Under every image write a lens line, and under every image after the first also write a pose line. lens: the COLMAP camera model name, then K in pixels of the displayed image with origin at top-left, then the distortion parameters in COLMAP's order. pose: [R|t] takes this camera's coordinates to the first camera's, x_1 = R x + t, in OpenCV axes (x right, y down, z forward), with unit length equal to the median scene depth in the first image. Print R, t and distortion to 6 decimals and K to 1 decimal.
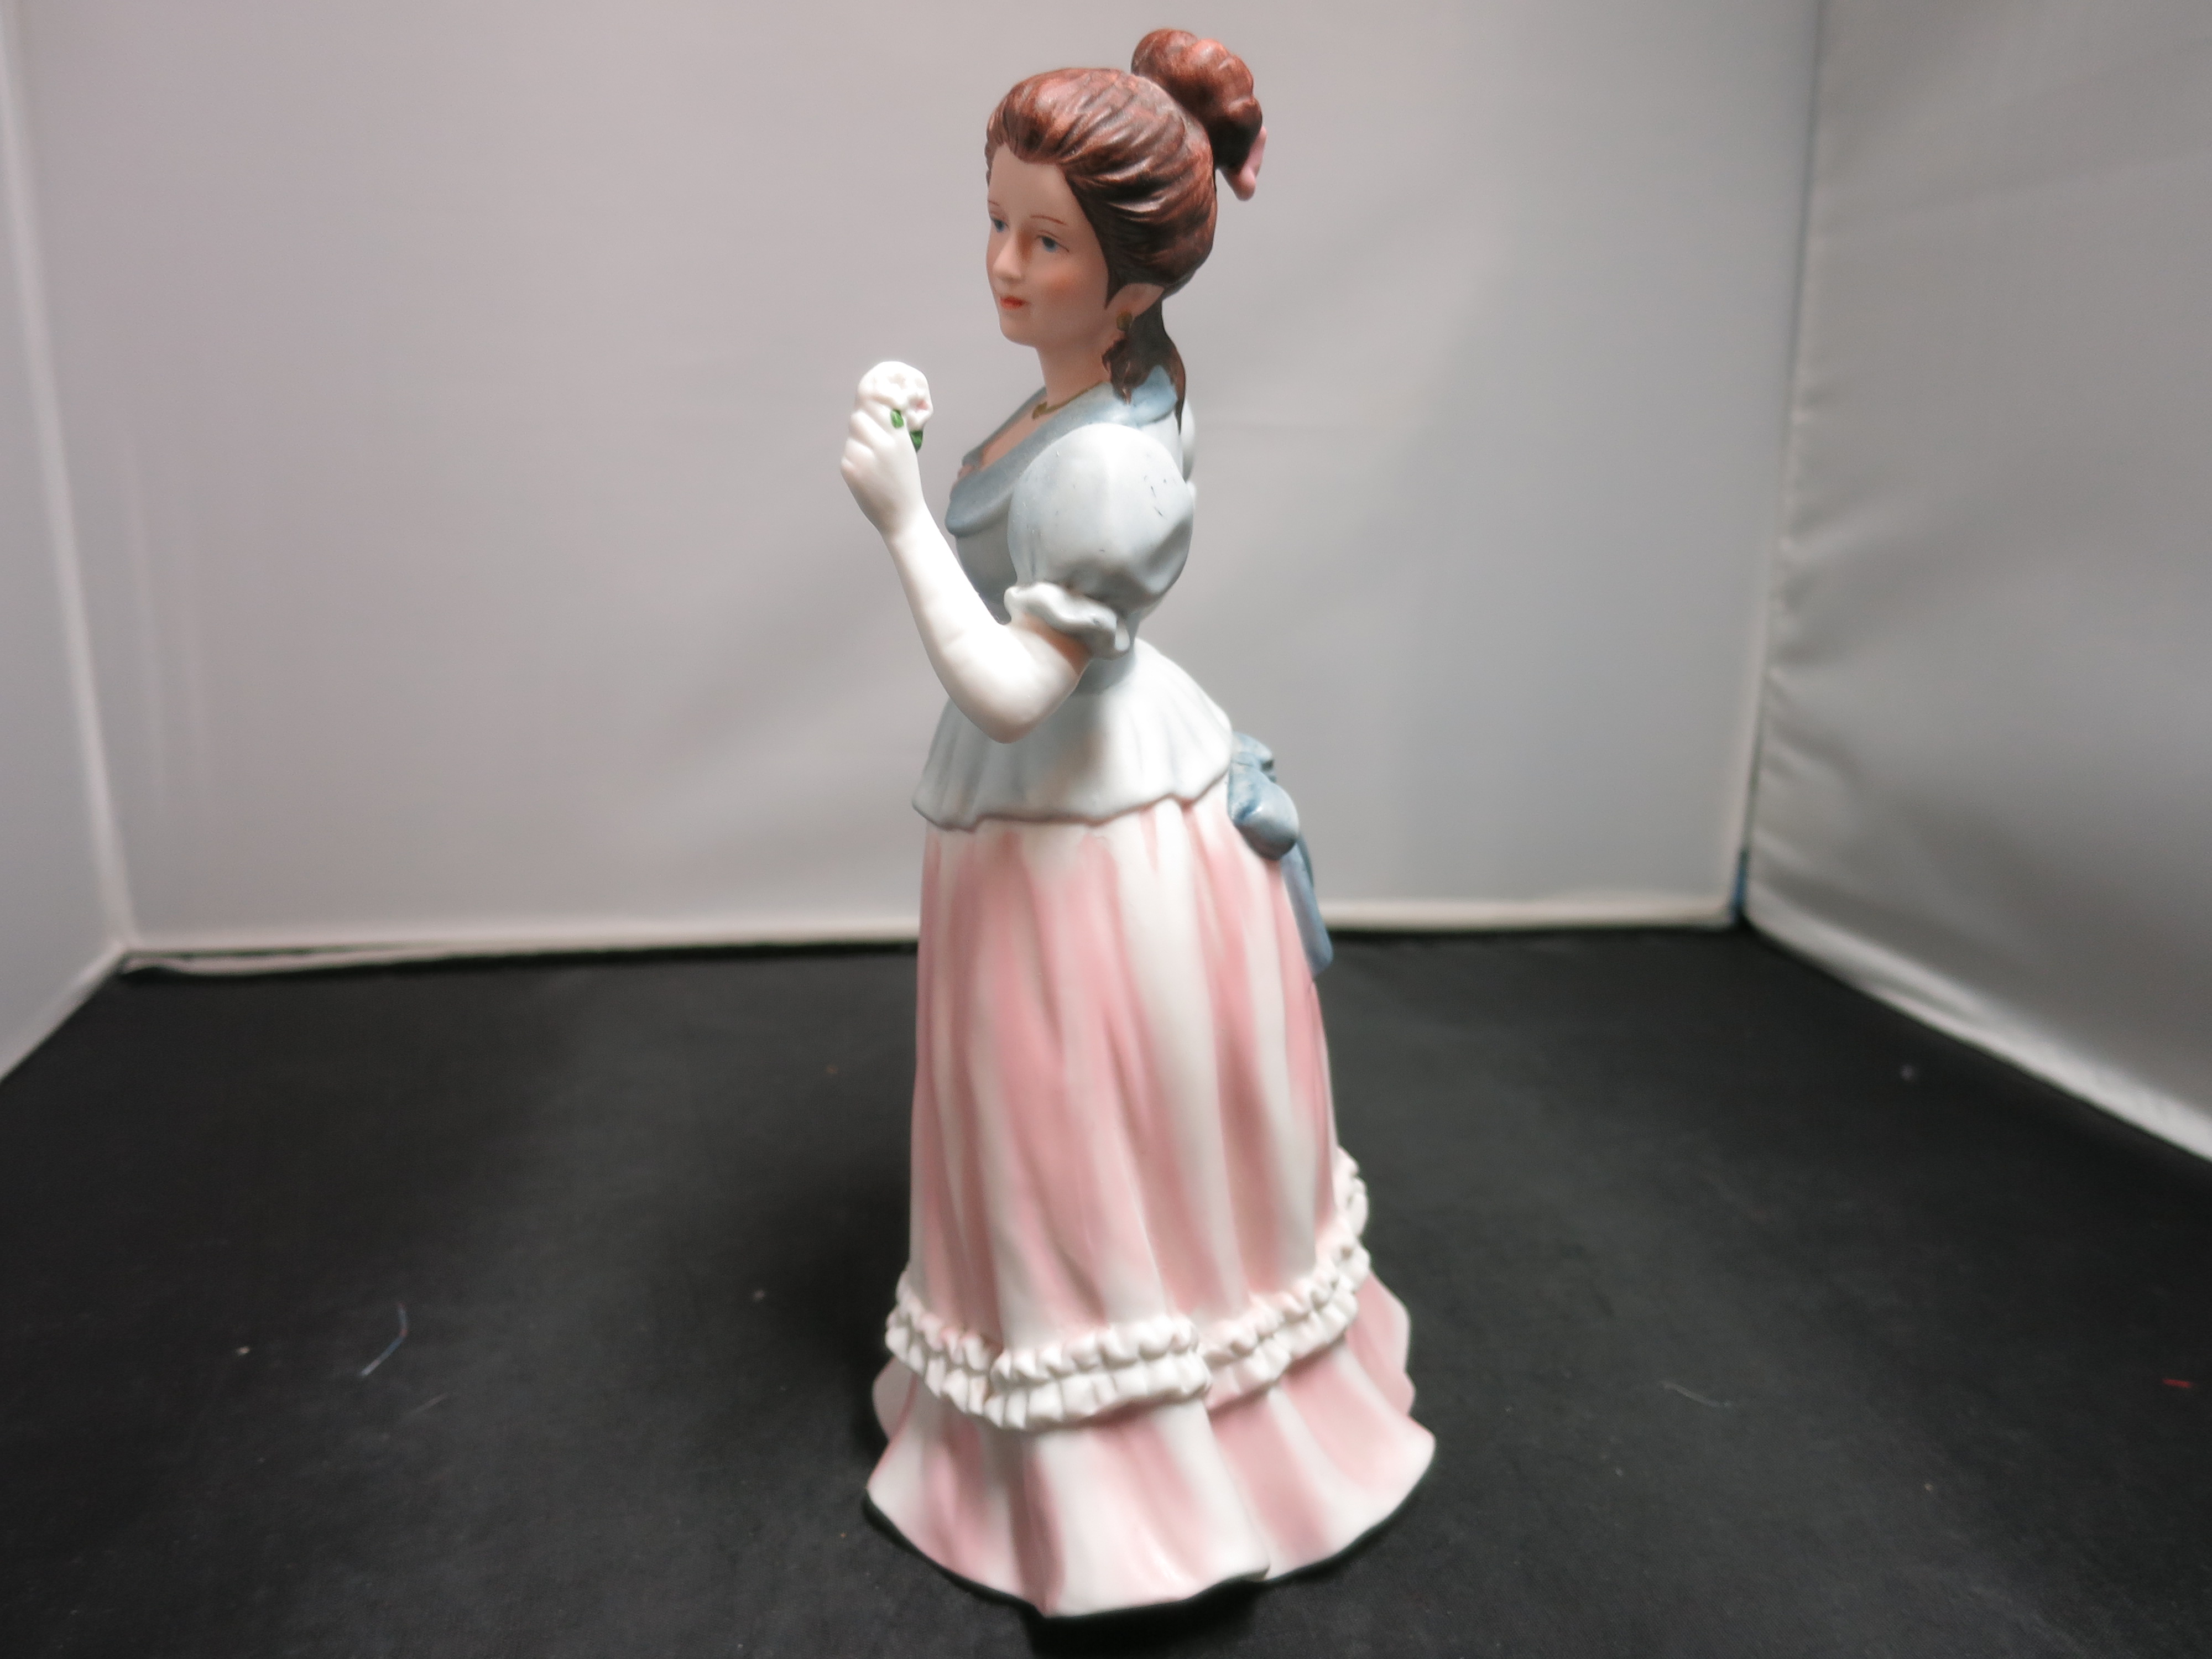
lens RADIAL K [[1568.3, 0, 1106.0], [0, 1568.3, 829.5], [0, 0, 1]] dist [-0.063422, 0.015811]
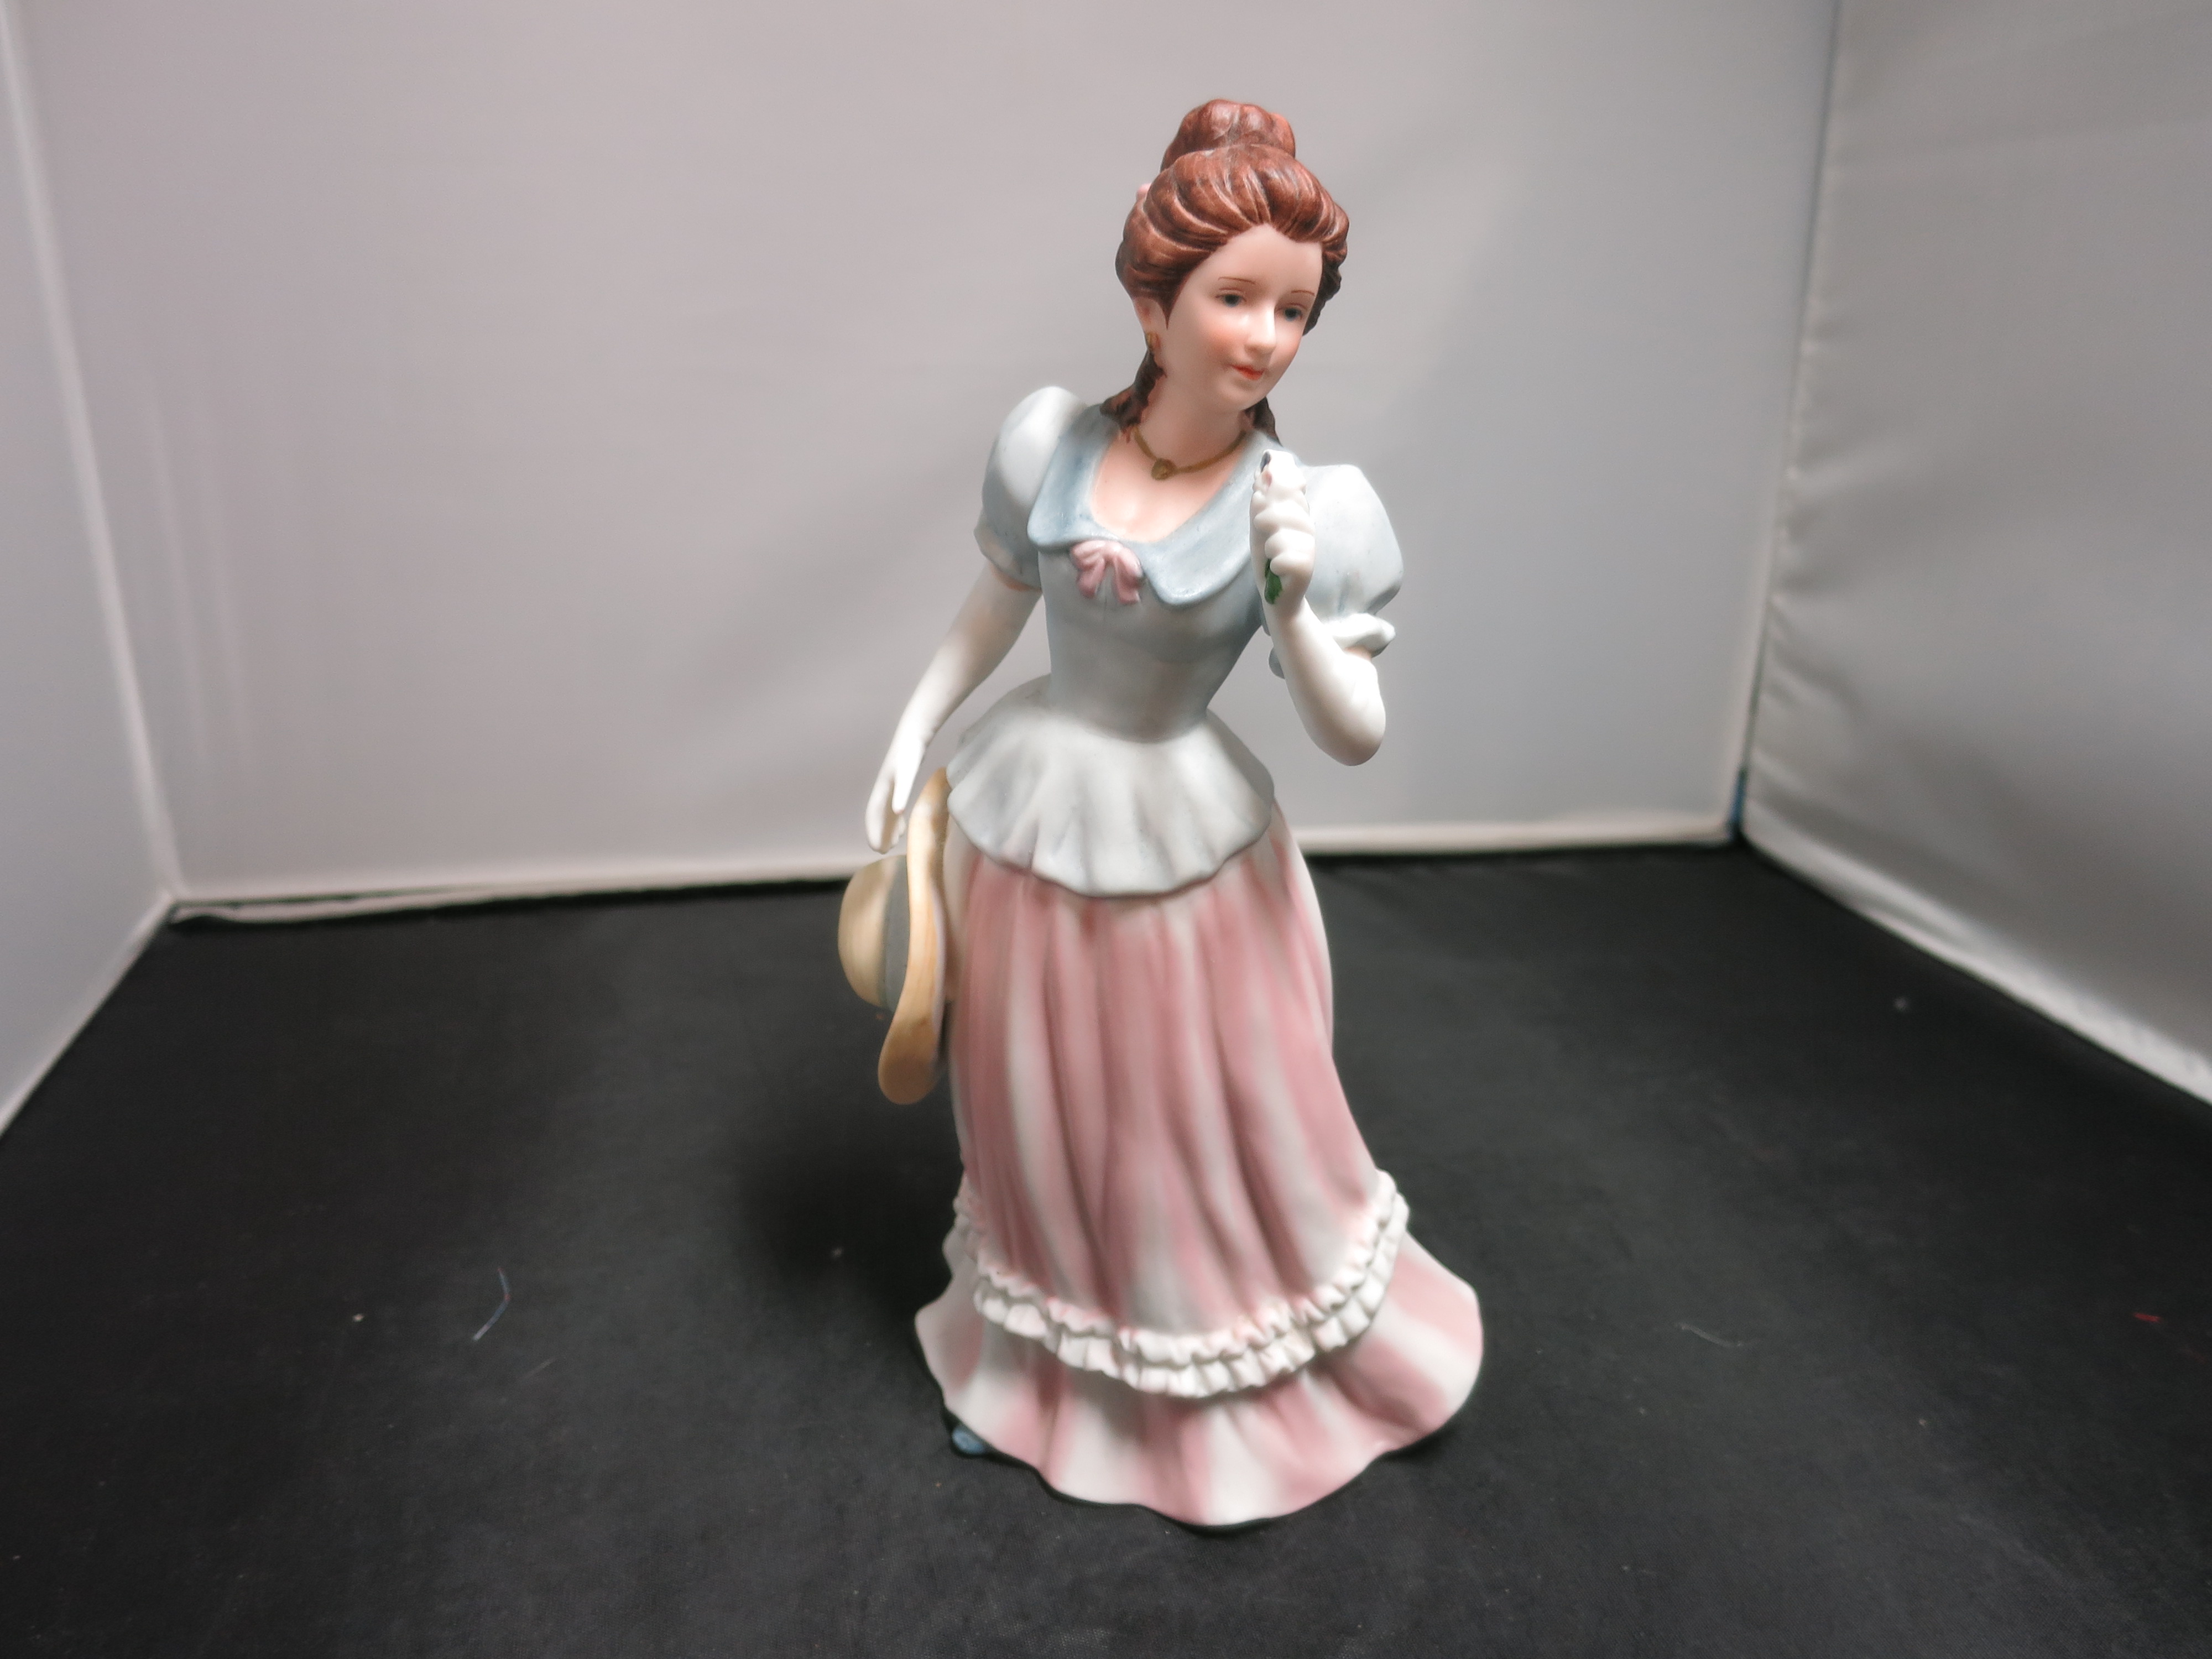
lens RADIAL K [[1568.3, 0, 1106.0], [0, 1568.3, 829.5], [0, 0, 1]] dist [-0.063422, 0.015811]
pose [[0.999782, -0.014085, 0.015416, -0.049874], [0.012580, 0.995519, 0.093718, -0.085702], [-0.016667, -0.093503, 0.995479, -0.041103]]
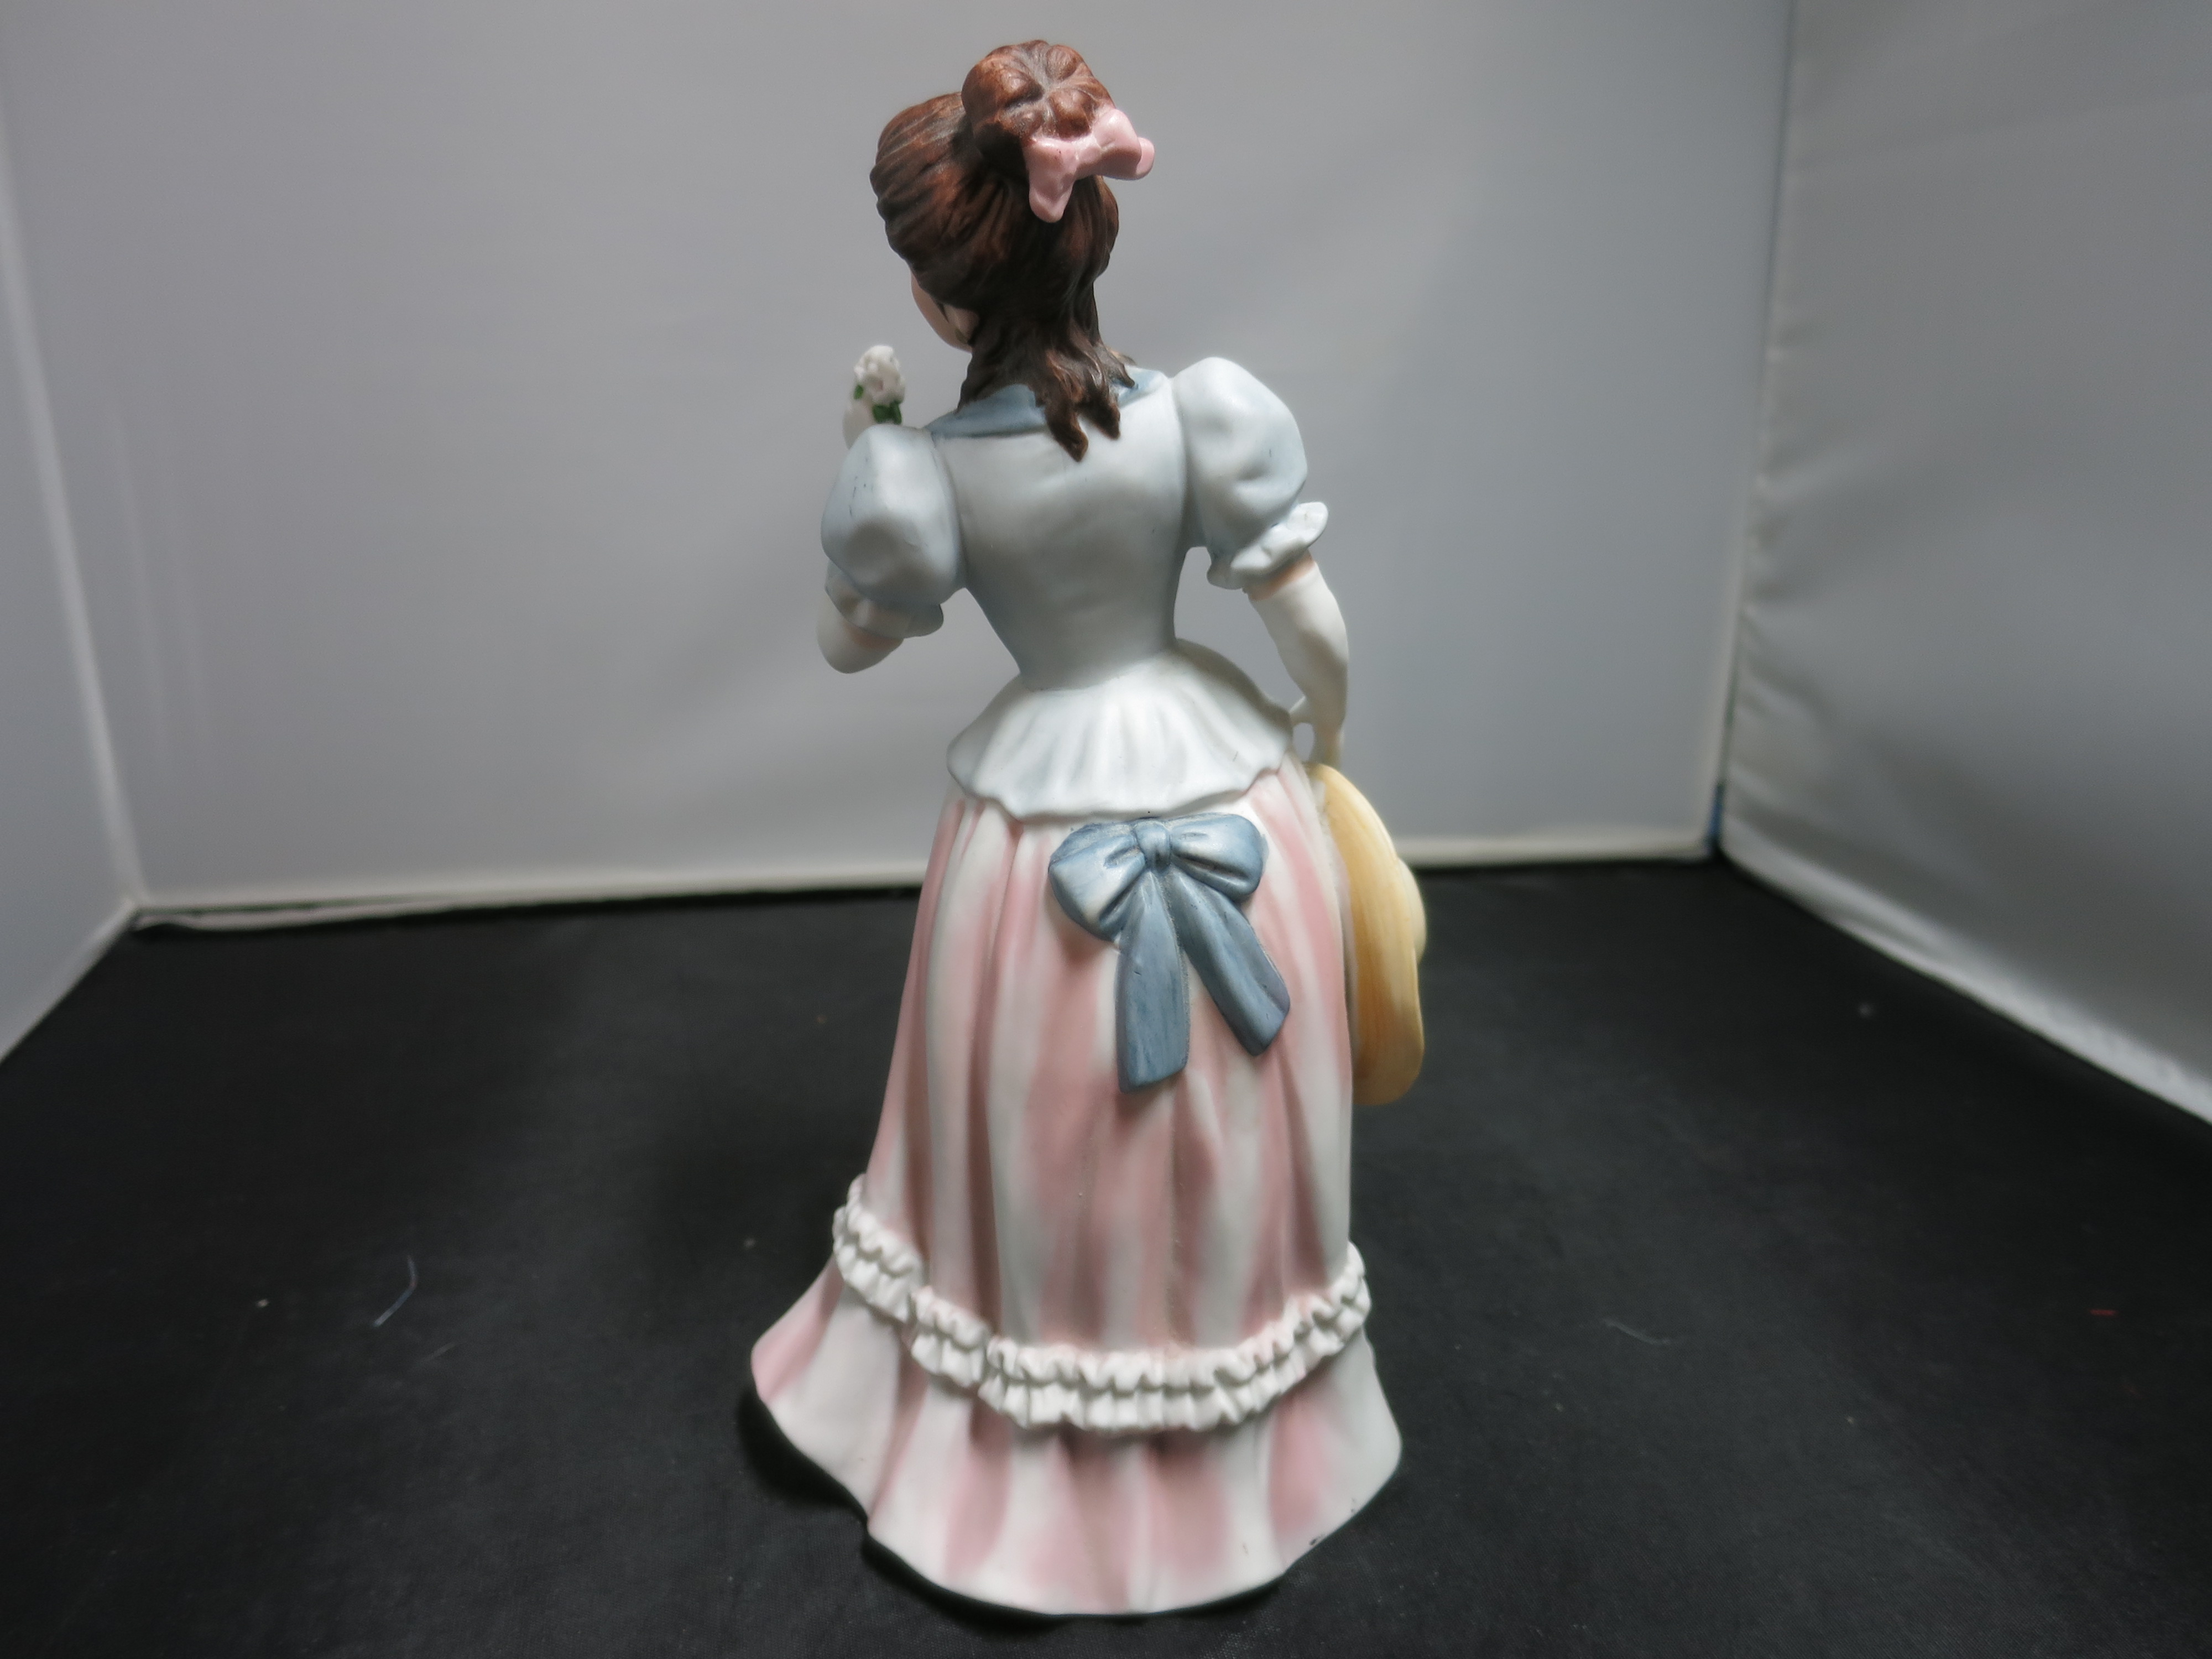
lens RADIAL K [[1568.3, 0, 1106.0], [0, 1568.3, 829.5], [0, 0, 1]] dist [-0.063422, 0.015811]
pose [[0.999890, -0.013127, -0.006917, 0.028411], [0.013503, 0.998253, 0.057512, -0.036535], [0.006150, -0.057599, 0.998321, -0.032272]]
